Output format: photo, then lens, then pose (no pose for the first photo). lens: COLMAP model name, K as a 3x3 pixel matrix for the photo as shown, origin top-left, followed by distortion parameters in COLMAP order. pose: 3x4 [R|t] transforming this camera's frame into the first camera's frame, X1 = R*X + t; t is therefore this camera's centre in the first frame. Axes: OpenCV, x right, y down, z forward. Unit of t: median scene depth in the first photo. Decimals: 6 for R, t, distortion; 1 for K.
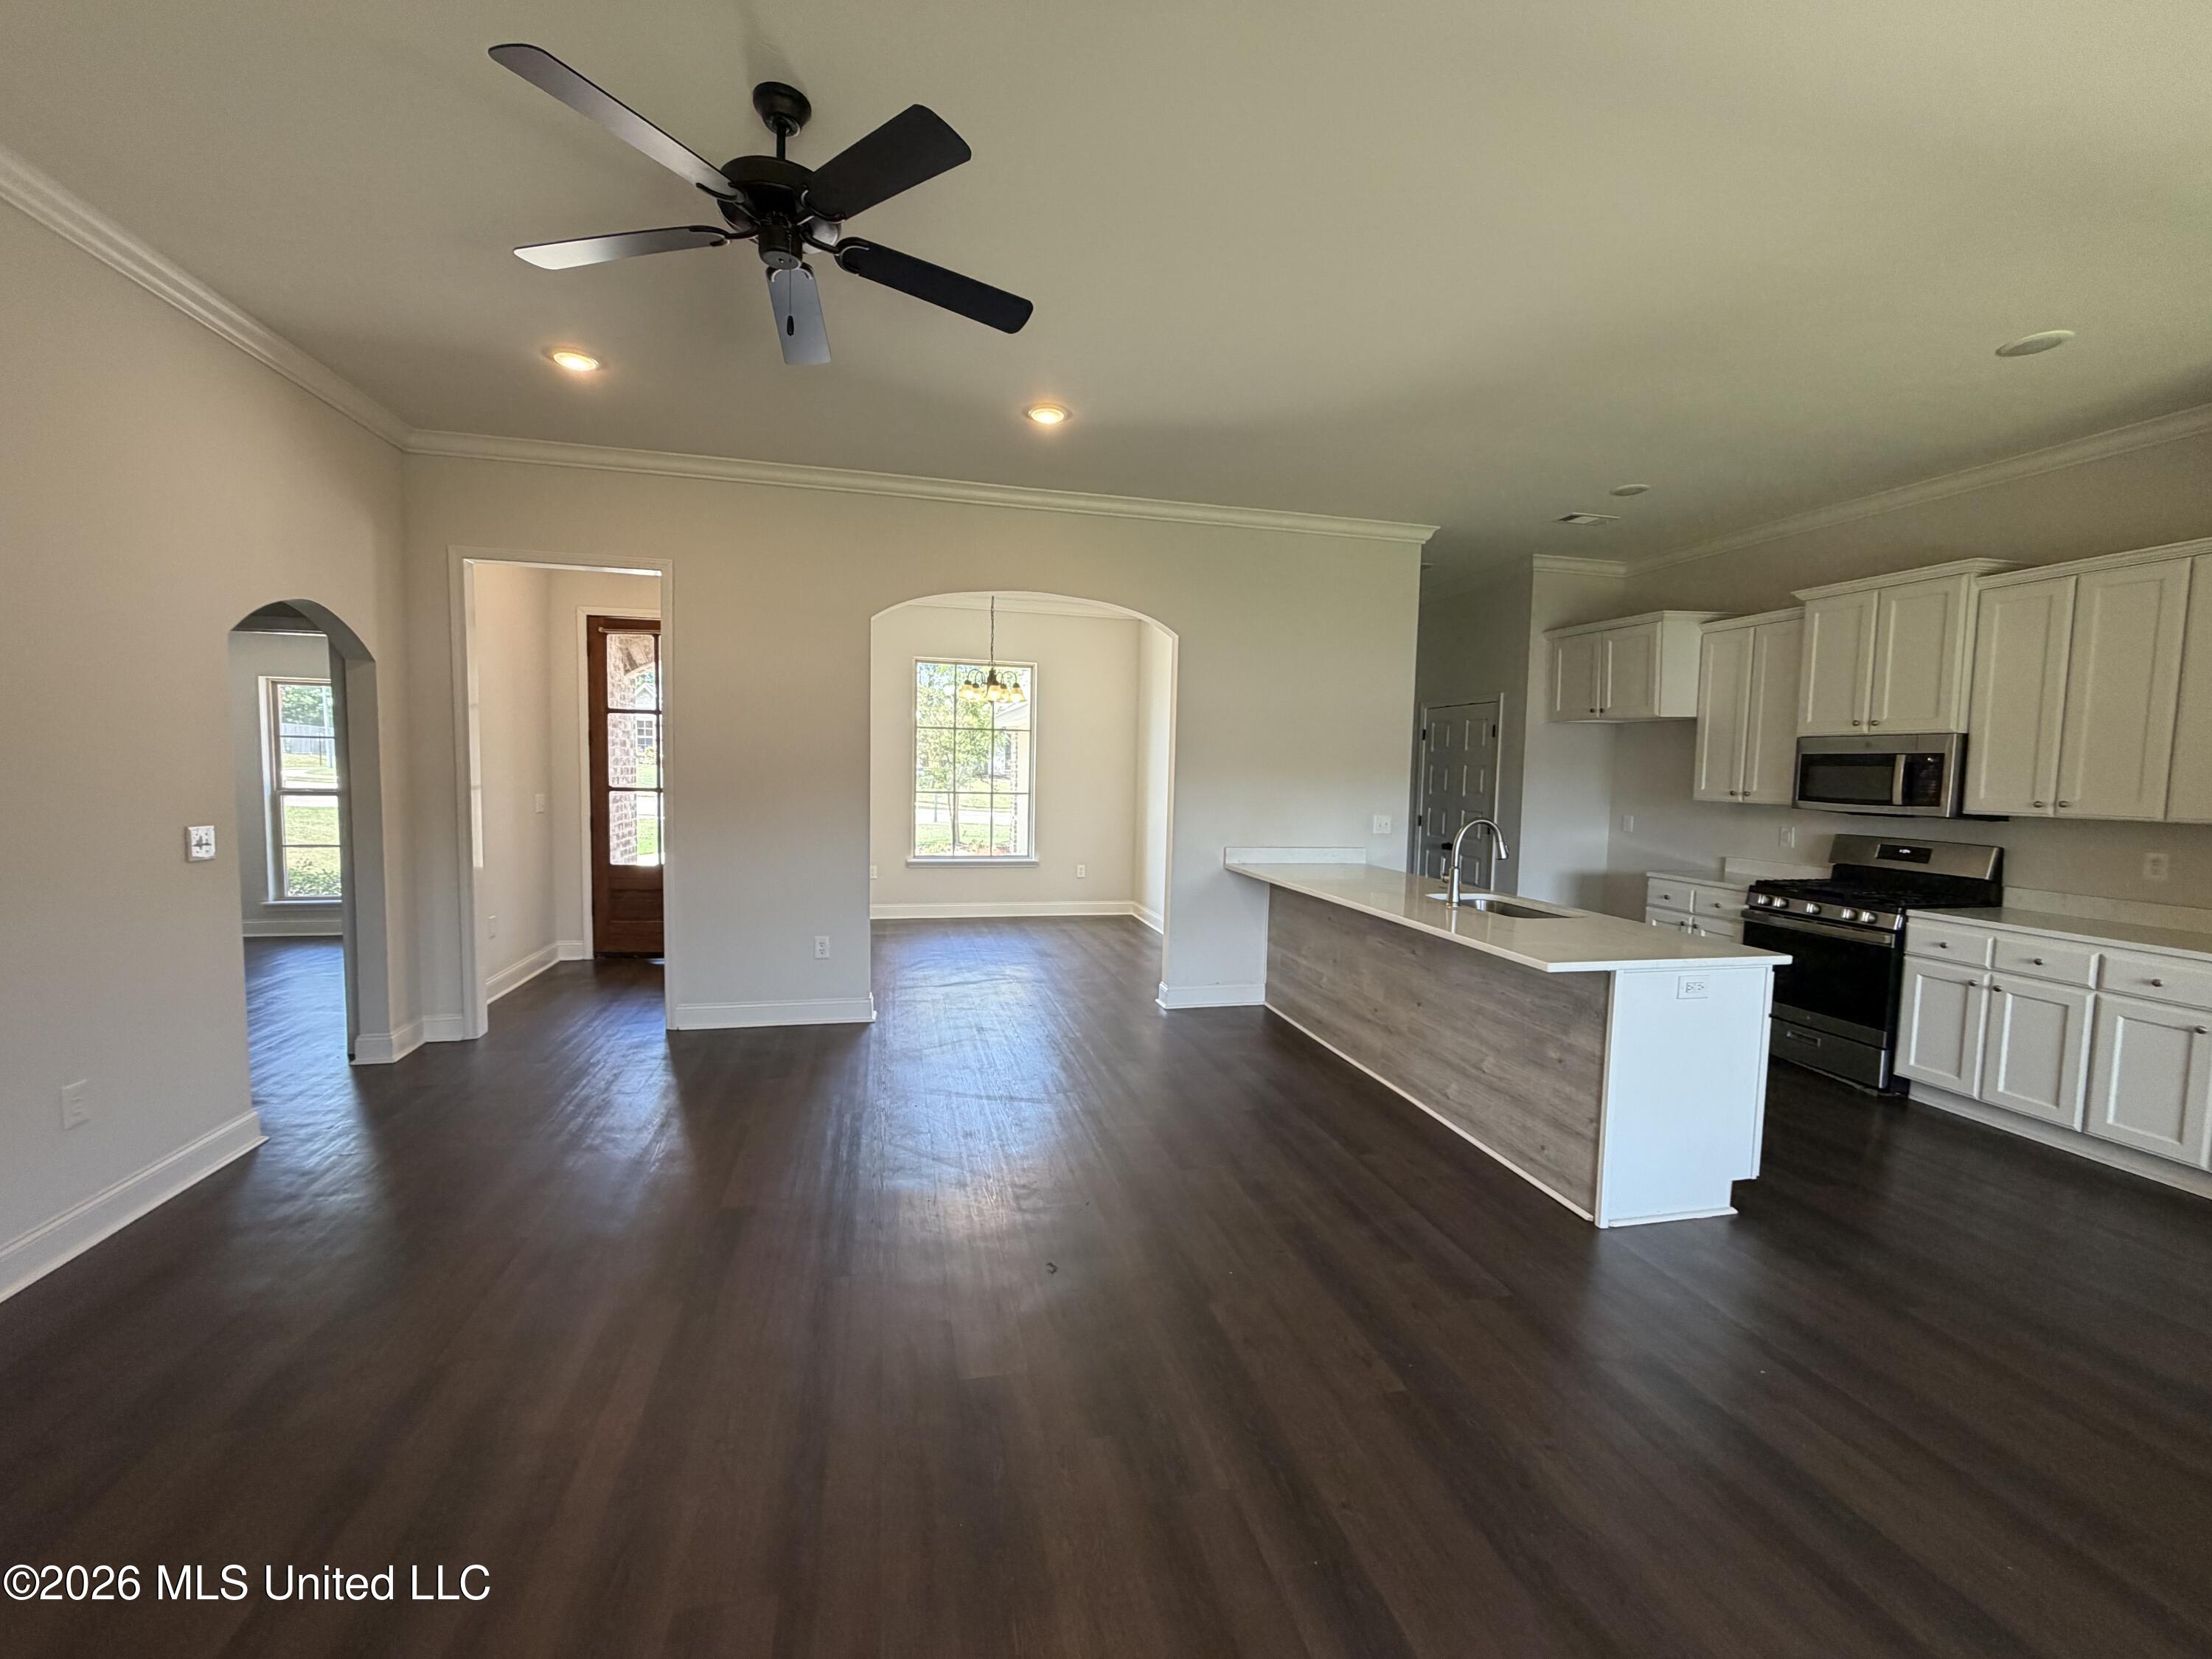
lens RADIAL K [[881.9, 0, 1095.7], [0, 881.9, 828.2], [0, 0, 1]] dist [-0.000476, 0.000617]
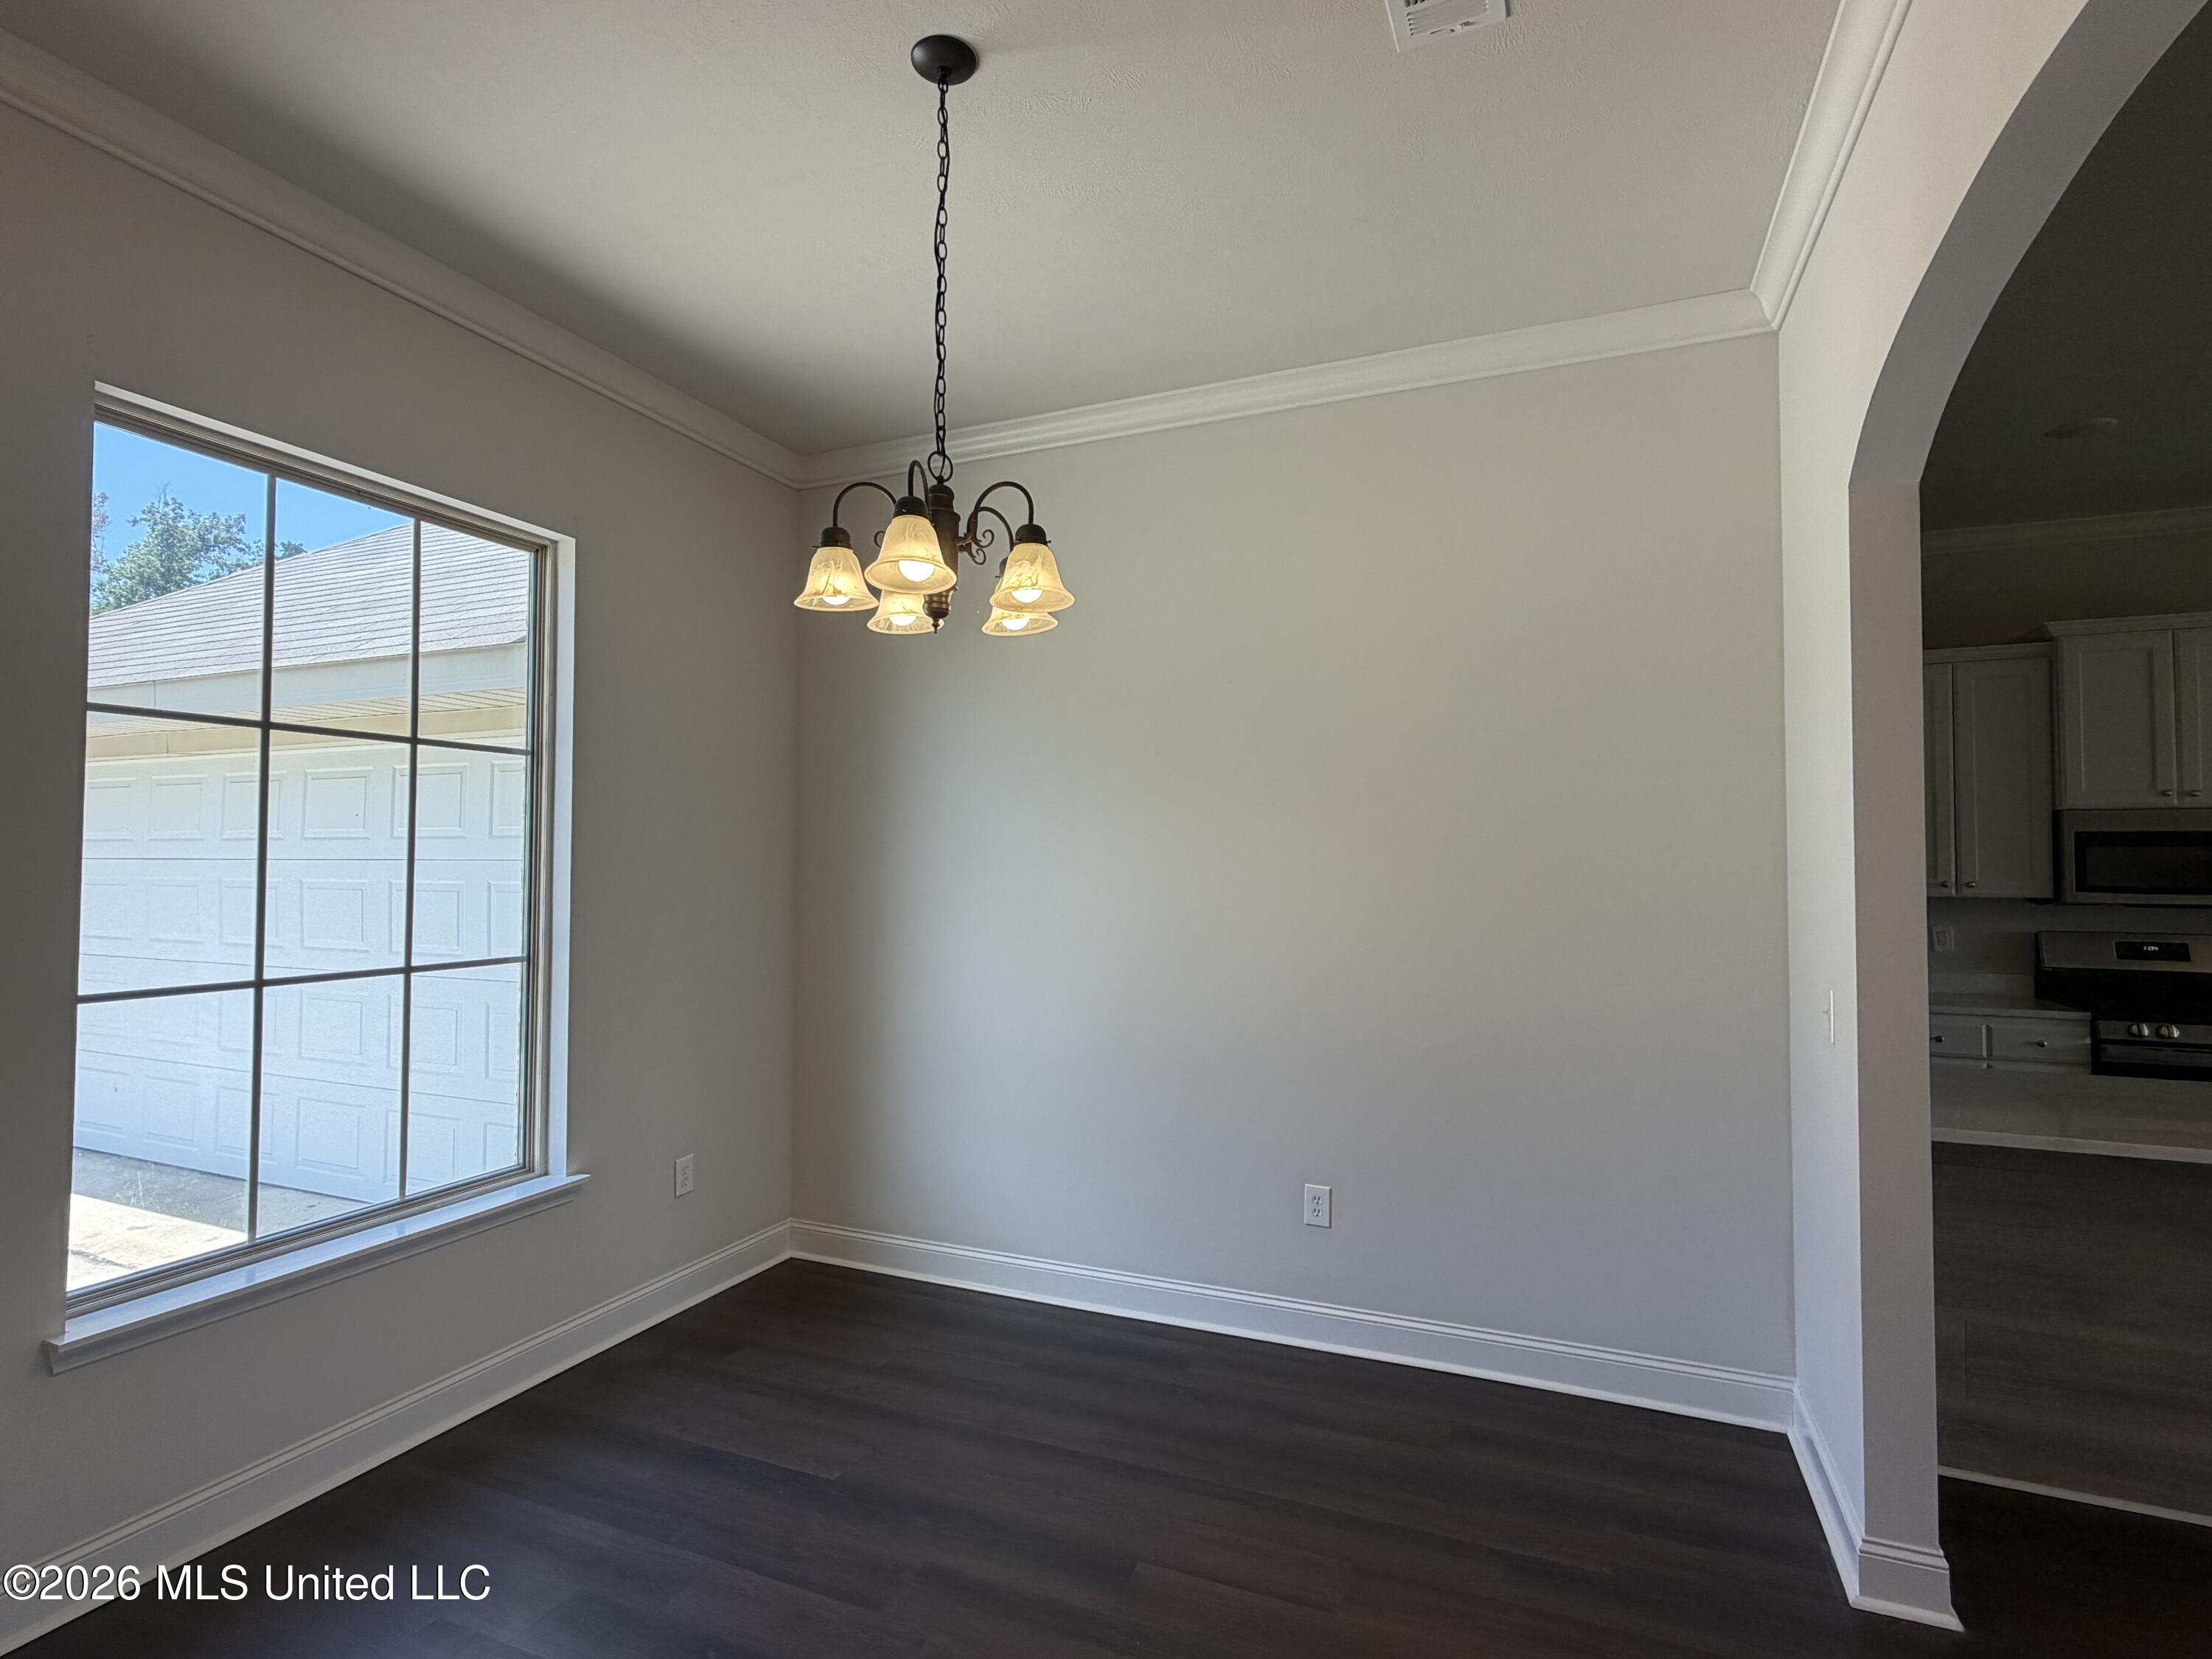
lens RADIAL K [[1100.4, 0, 1106.0], [0, 1100.4, 829.5], [0, 0, 1]] dist [0.002978, 0.000986]
pose [[0.595454, 0.004508, 0.803377, -0.494474], [0.068201, 0.996091, -0.056139, -0.092456], [-0.800490, 0.088219, 0.592818, 1.144071]]
